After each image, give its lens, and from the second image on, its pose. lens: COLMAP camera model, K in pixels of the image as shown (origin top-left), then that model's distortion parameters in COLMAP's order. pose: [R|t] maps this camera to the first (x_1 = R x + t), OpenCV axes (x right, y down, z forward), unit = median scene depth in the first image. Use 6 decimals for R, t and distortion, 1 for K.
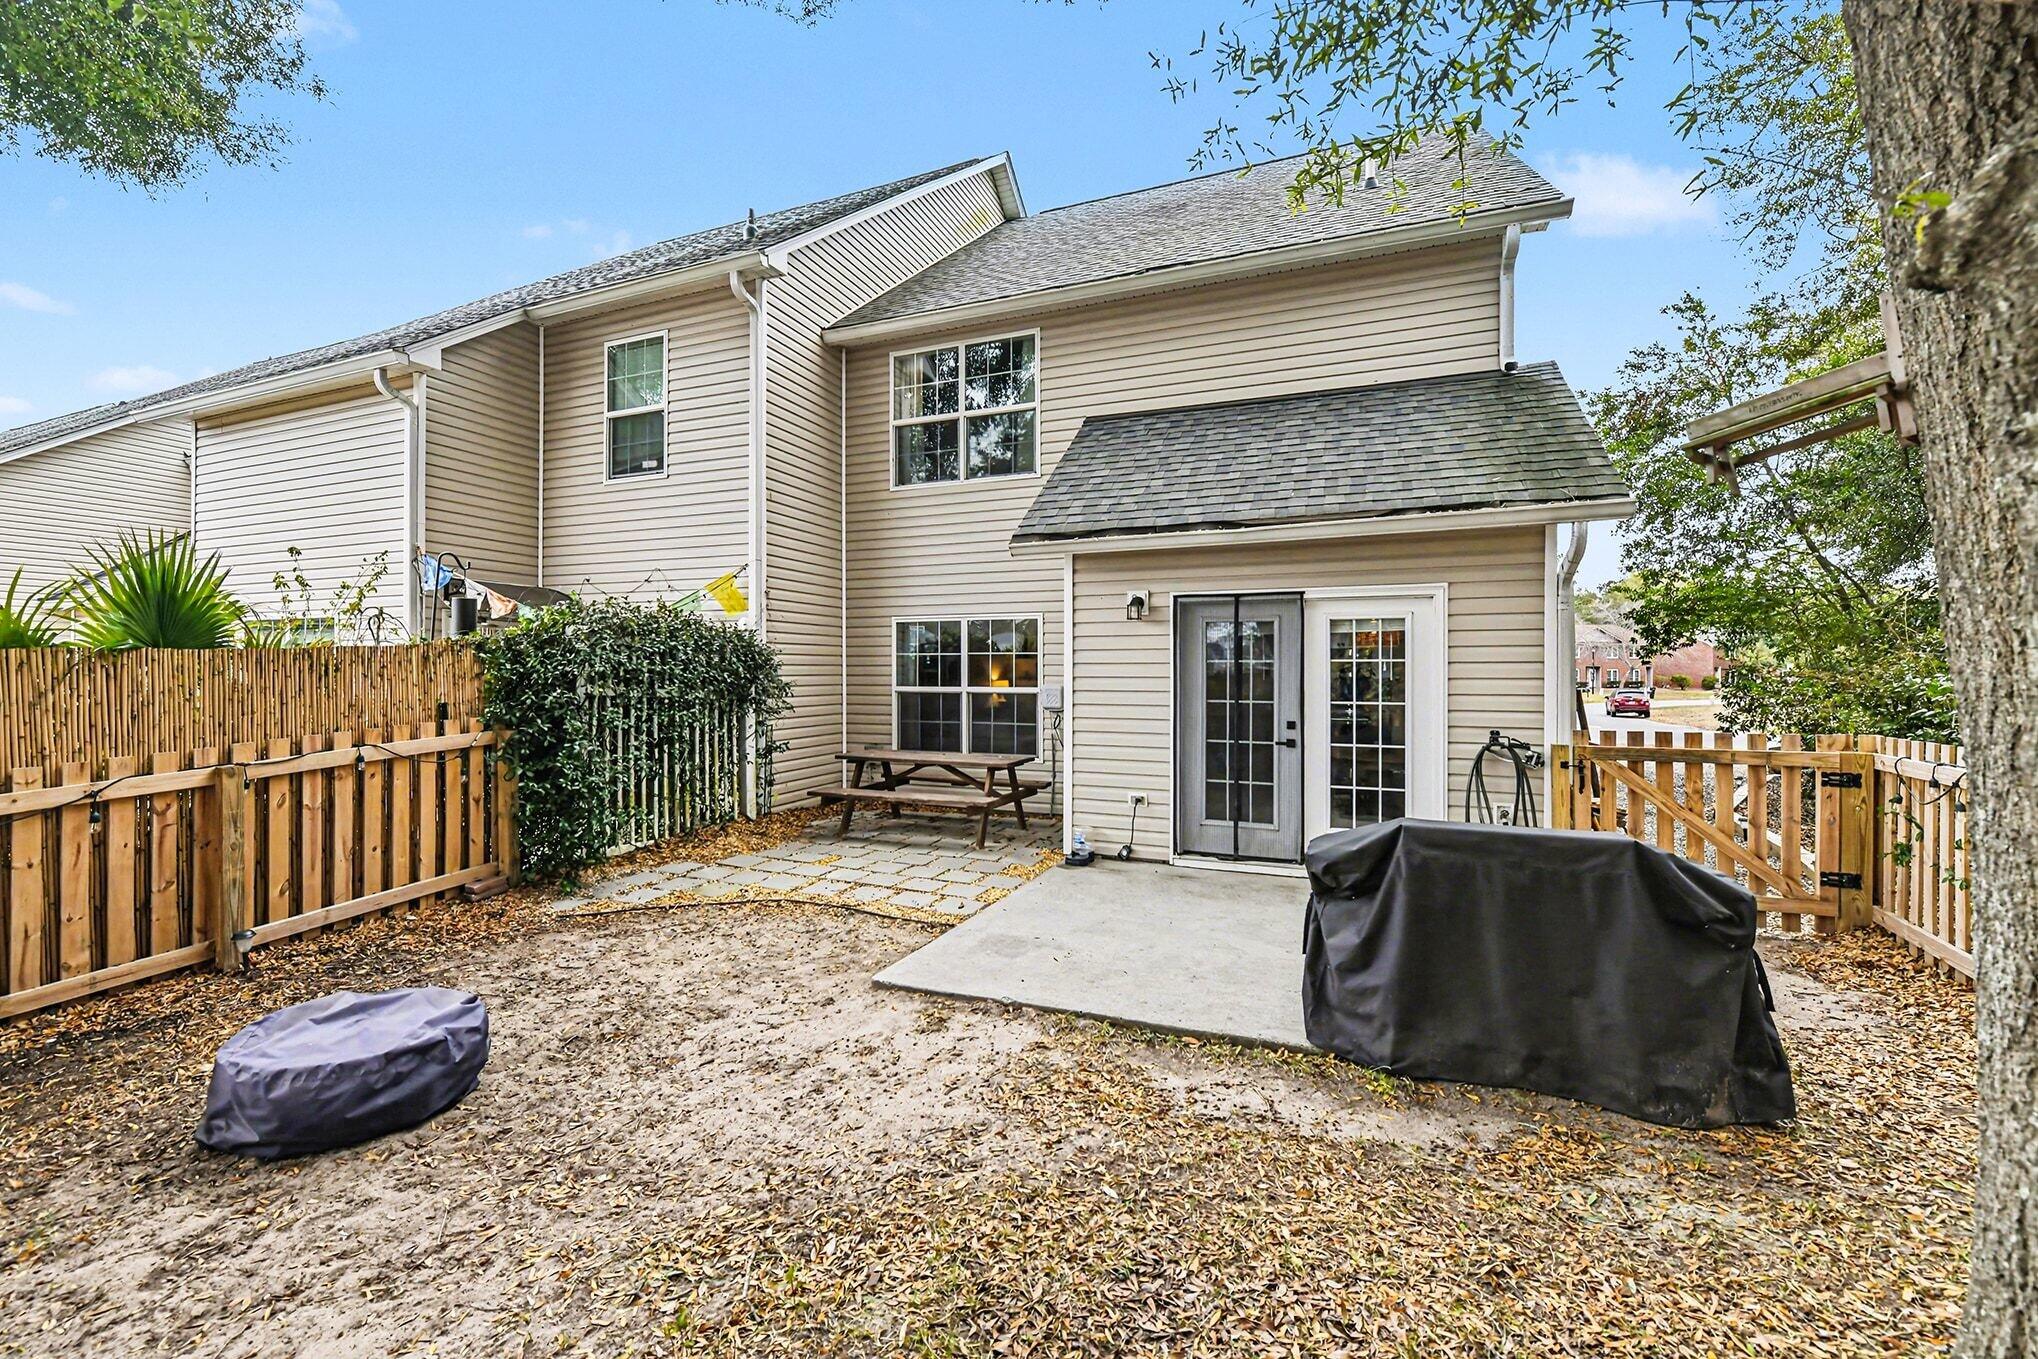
lens RADIAL K [[813.9, 0, 1025.1], [0, 813.9, 673.8], [0, 0, 1]] dist [-0.009816, 0.000294]
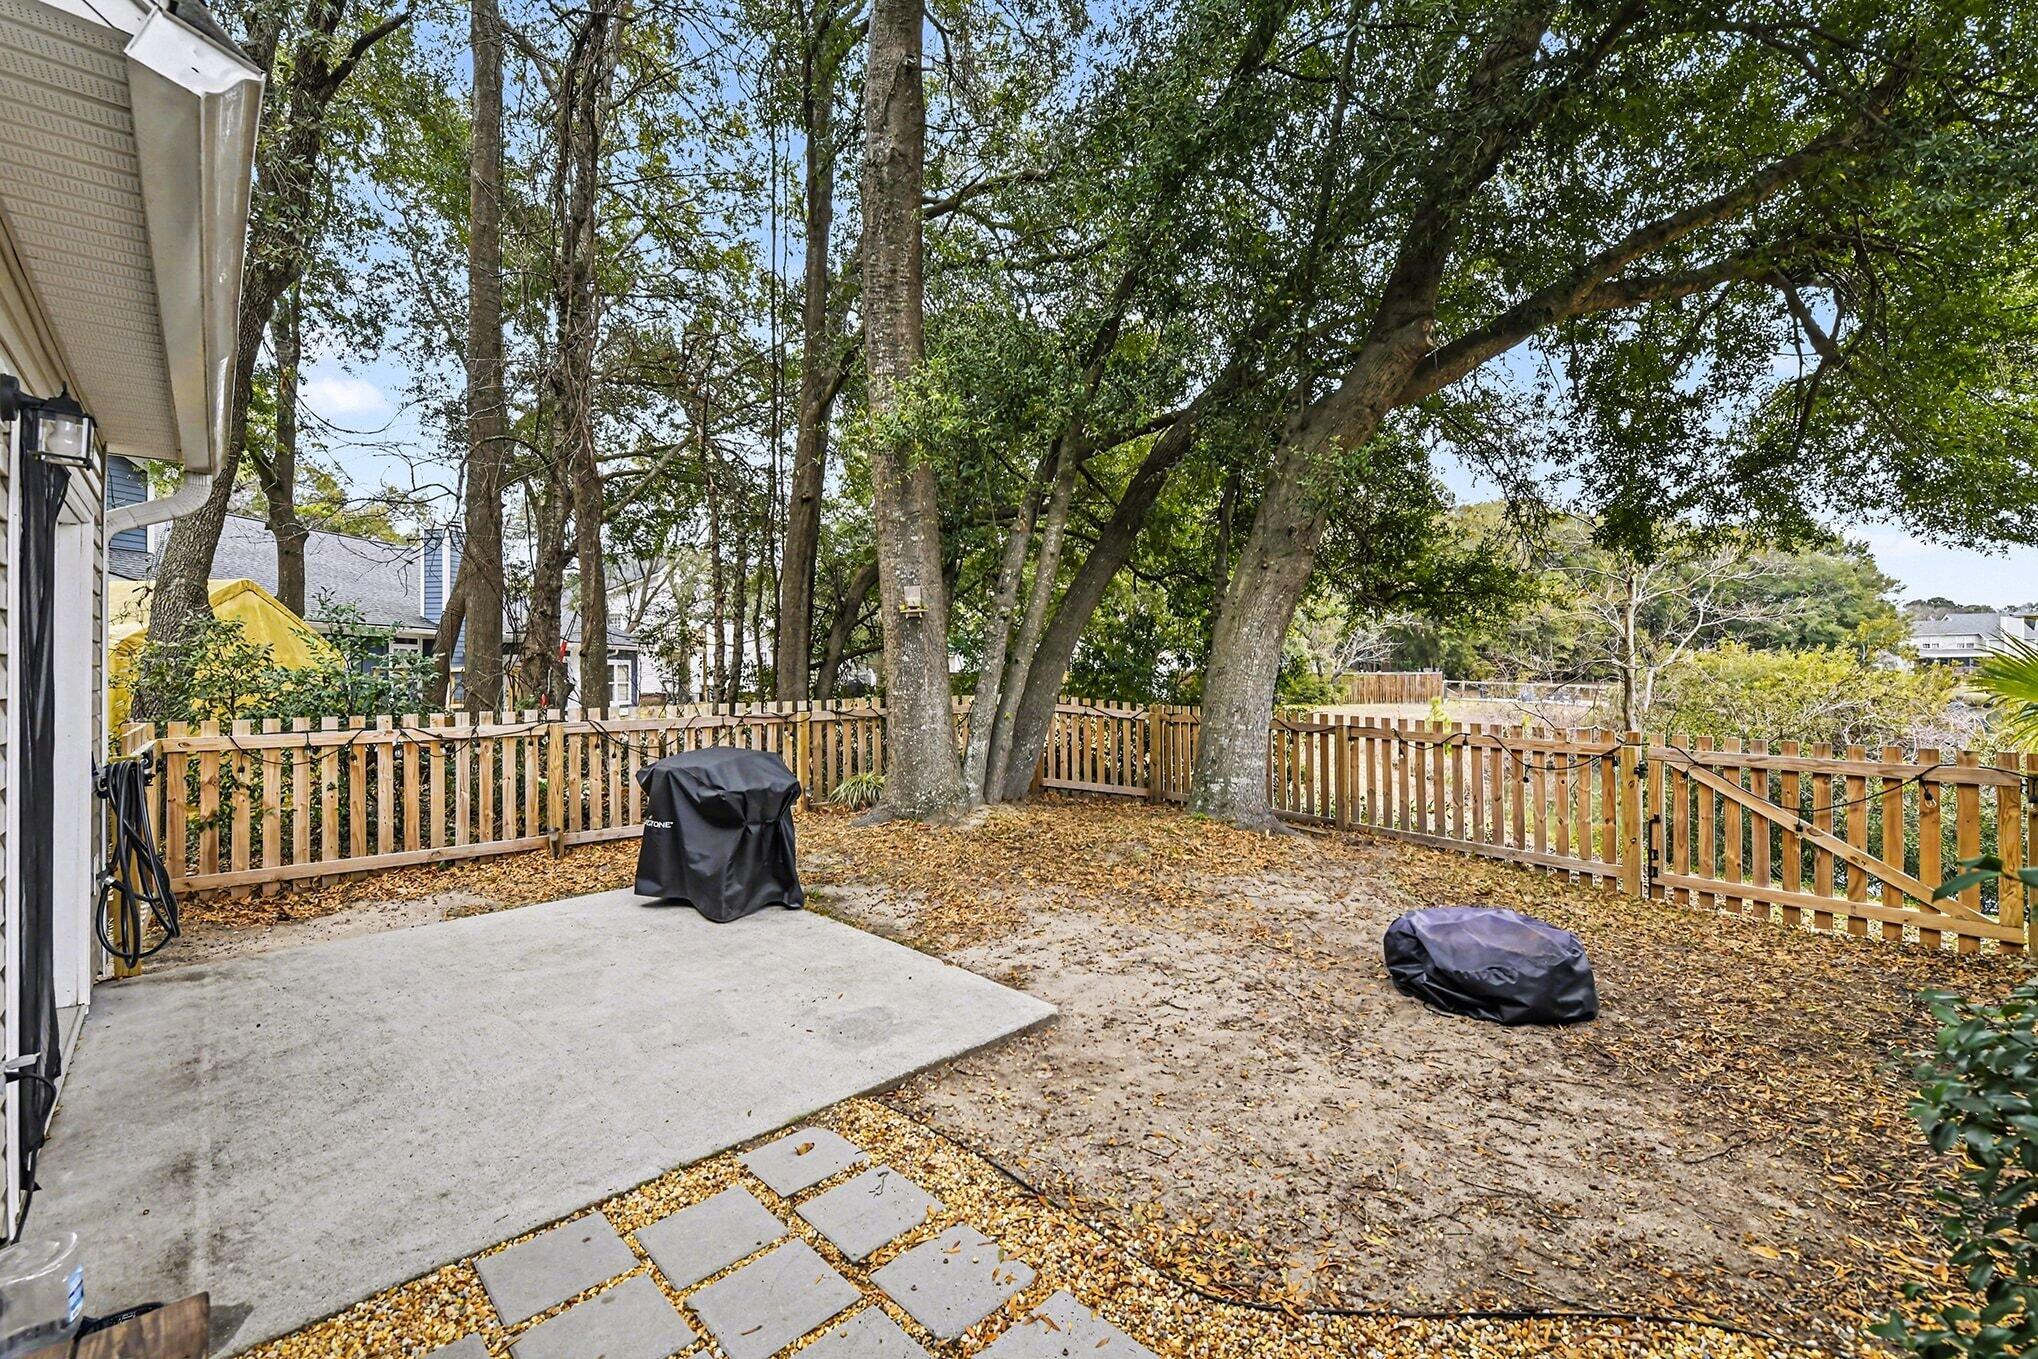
lens RADIAL K [[813.9, 0, 1029.4], [0, 813.9, 669.1], [0, 0, 1]] dist [-0.009816, 0.000294]
pose [[-0.924927, 0.007498, 0.380072, -0.374998], [0.003648, 0.999934, -0.010850, 0.021584], [-0.380128, -0.008648, -0.924893, 1.387879]]
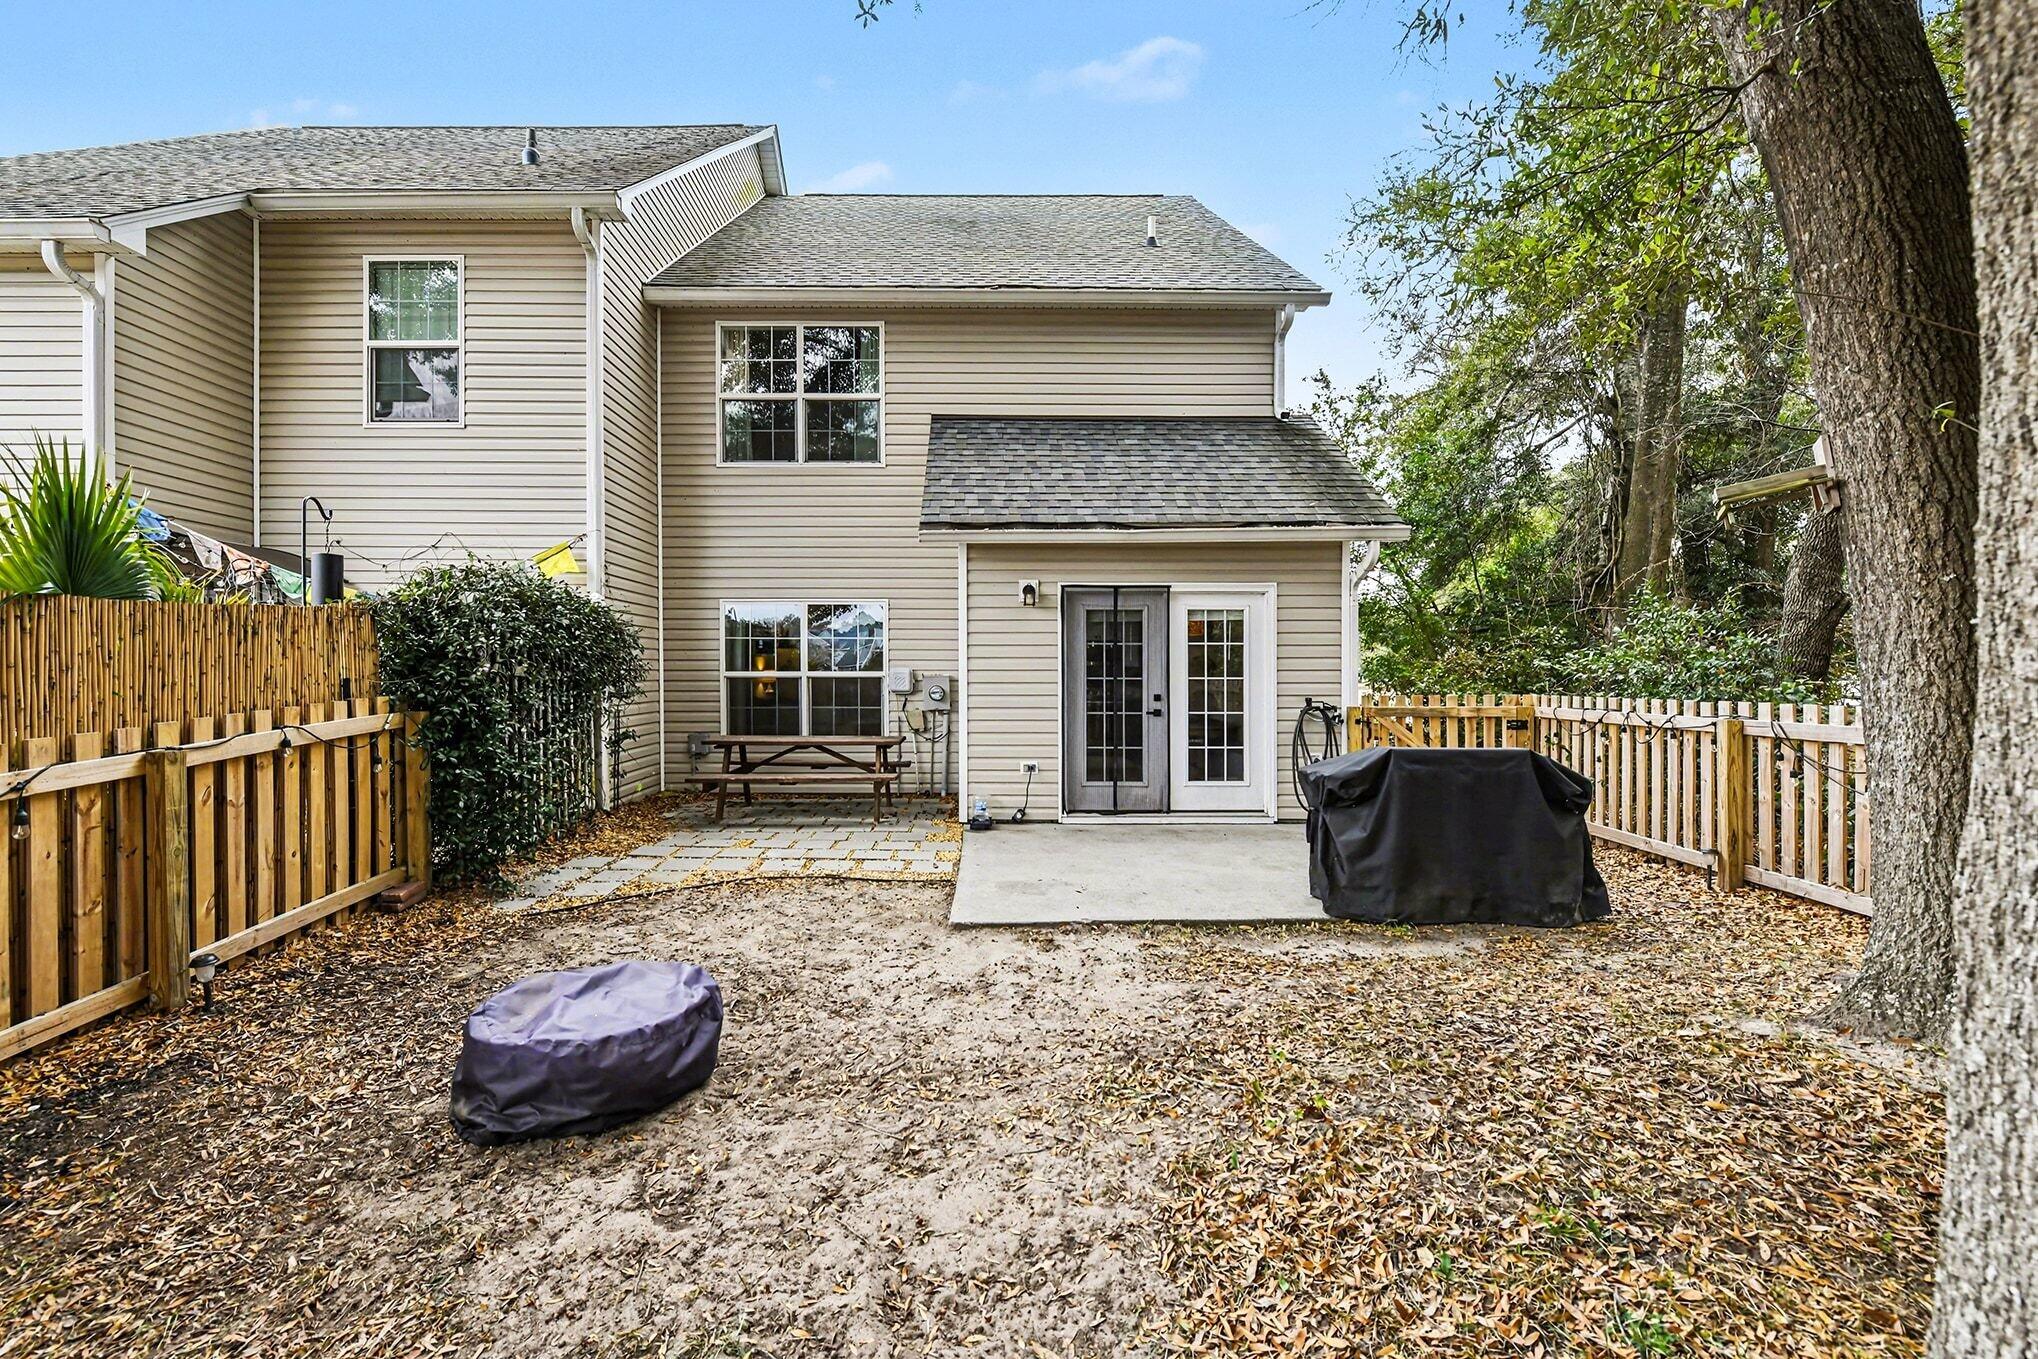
lens RADIAL K [[813.9, 0, 1011.6], [0, 813.9, 679.9], [0, 0, 1]] dist [-0.009816, 0.000294]
pose [[0.924541, -0.005581, 0.381042, -0.381830], [0.001771, 0.999945, 0.010349, 0.028663], [-0.381079, -0.008894, 0.924500, -0.025690]]
